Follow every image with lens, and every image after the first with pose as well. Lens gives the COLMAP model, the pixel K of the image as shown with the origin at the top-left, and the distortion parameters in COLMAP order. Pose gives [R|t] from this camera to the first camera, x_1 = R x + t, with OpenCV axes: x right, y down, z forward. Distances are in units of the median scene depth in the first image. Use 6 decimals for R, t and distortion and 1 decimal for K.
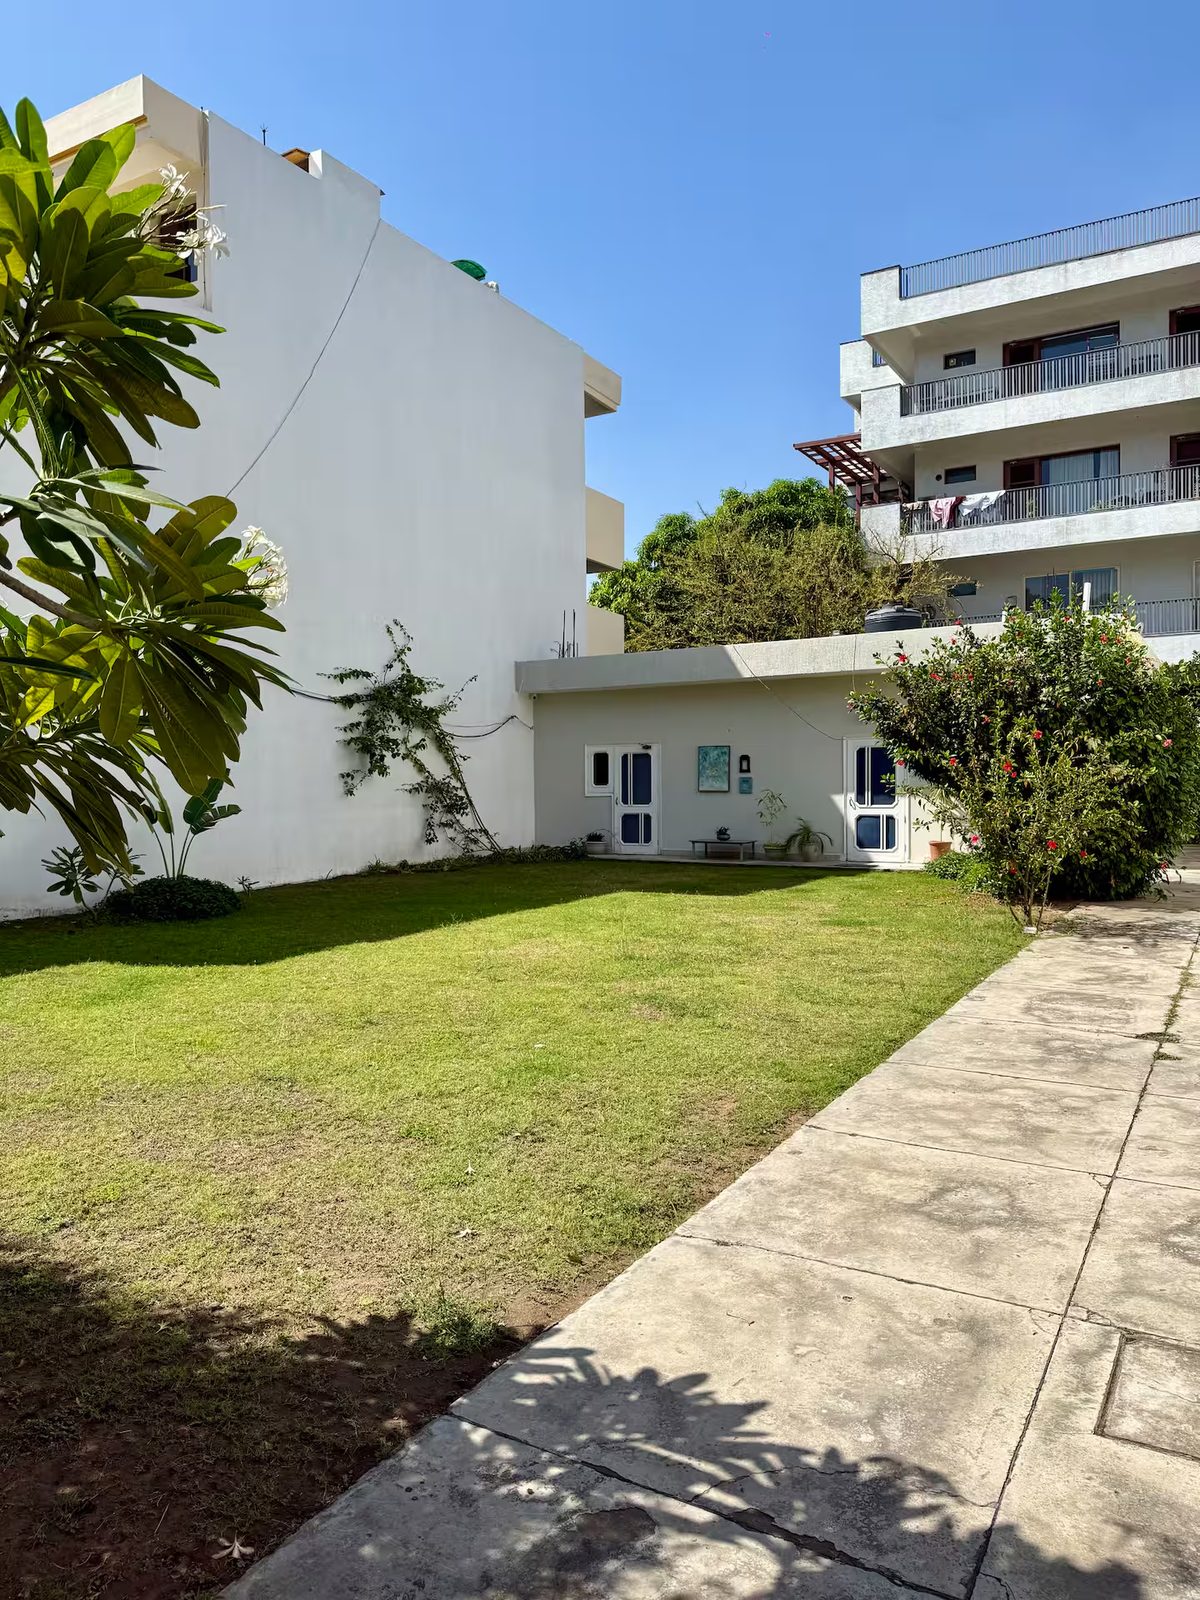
lens RADIAL K [[1135.9, 0, 598.2], [0, 1135.9, 797.4], [0, 0, 1]] dist [0.073782, -0.010665]
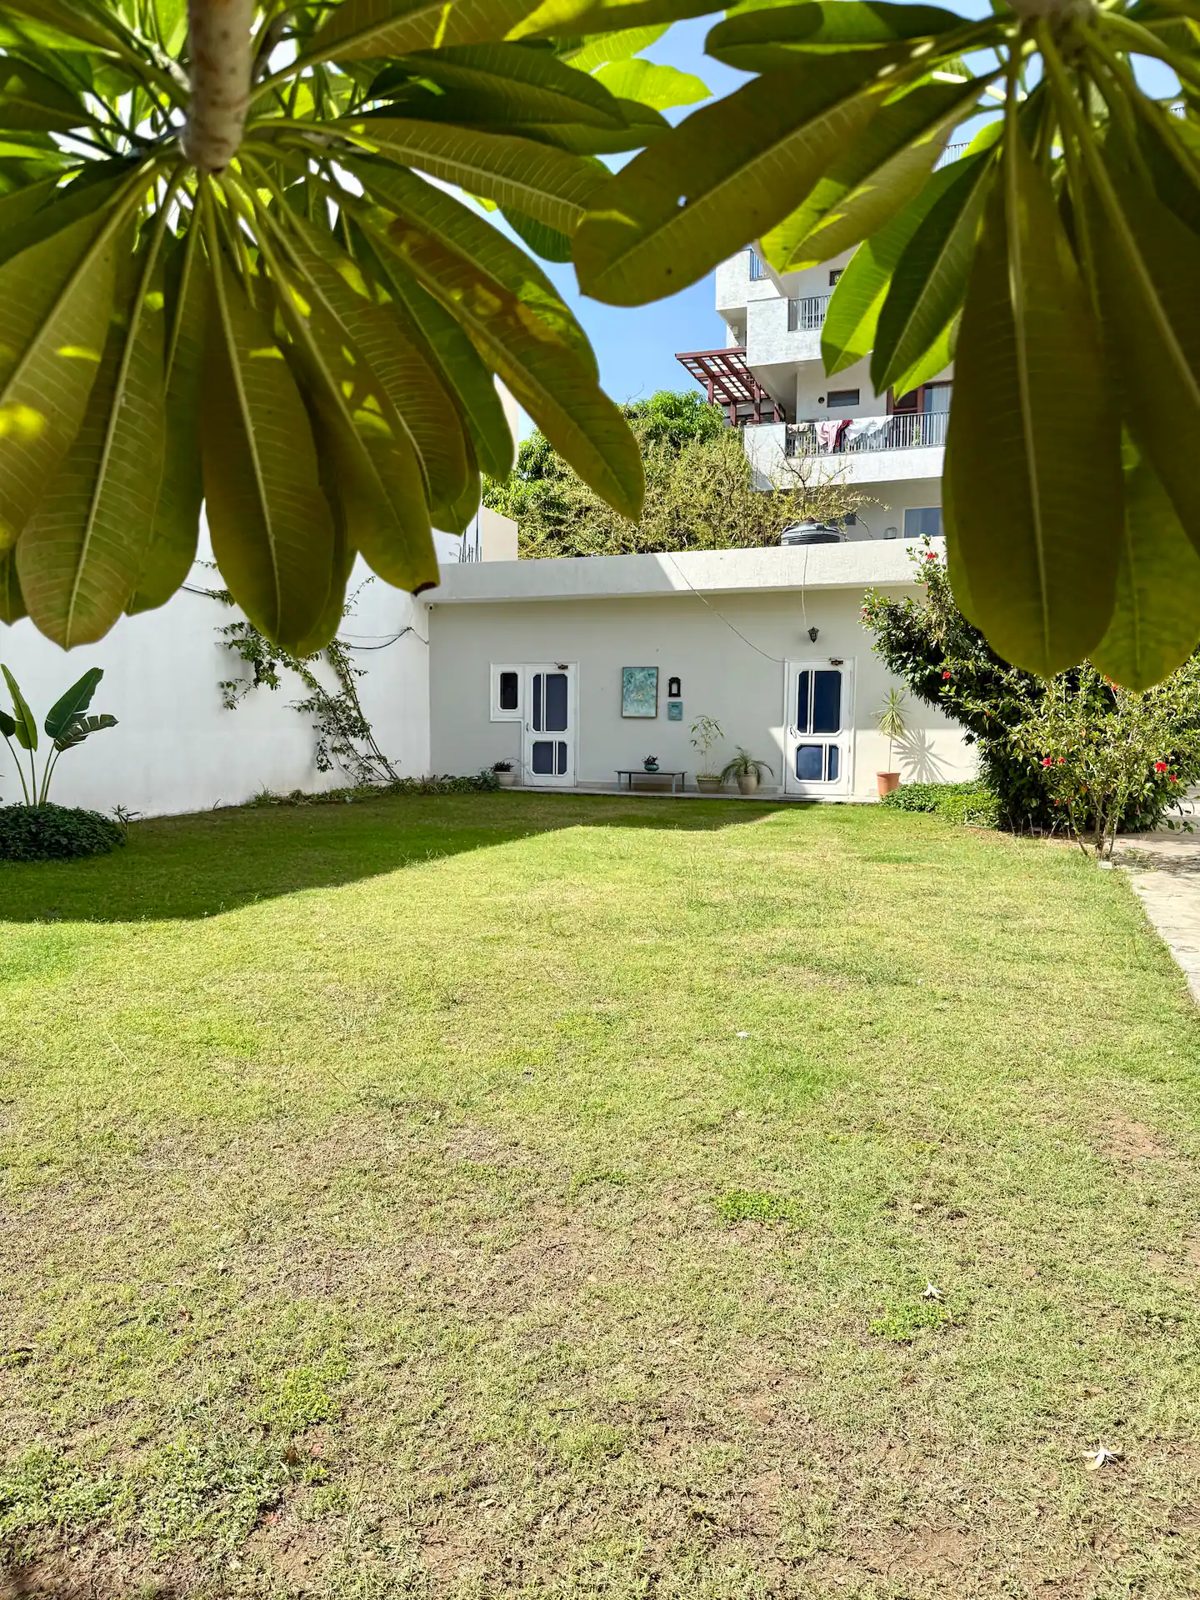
lens RADIAL K [[1135.9, 0, 601.0], [0, 1135.9, 800.0], [0, 0, 1]] dist [0.073782, -0.010665]
pose [[0.985071, 0.003904, 0.172104, -0.086562], [-0.013258, 0.998494, 0.053235, 0.013324], [-0.171637, -0.054722, 0.983639, 0.113736]]
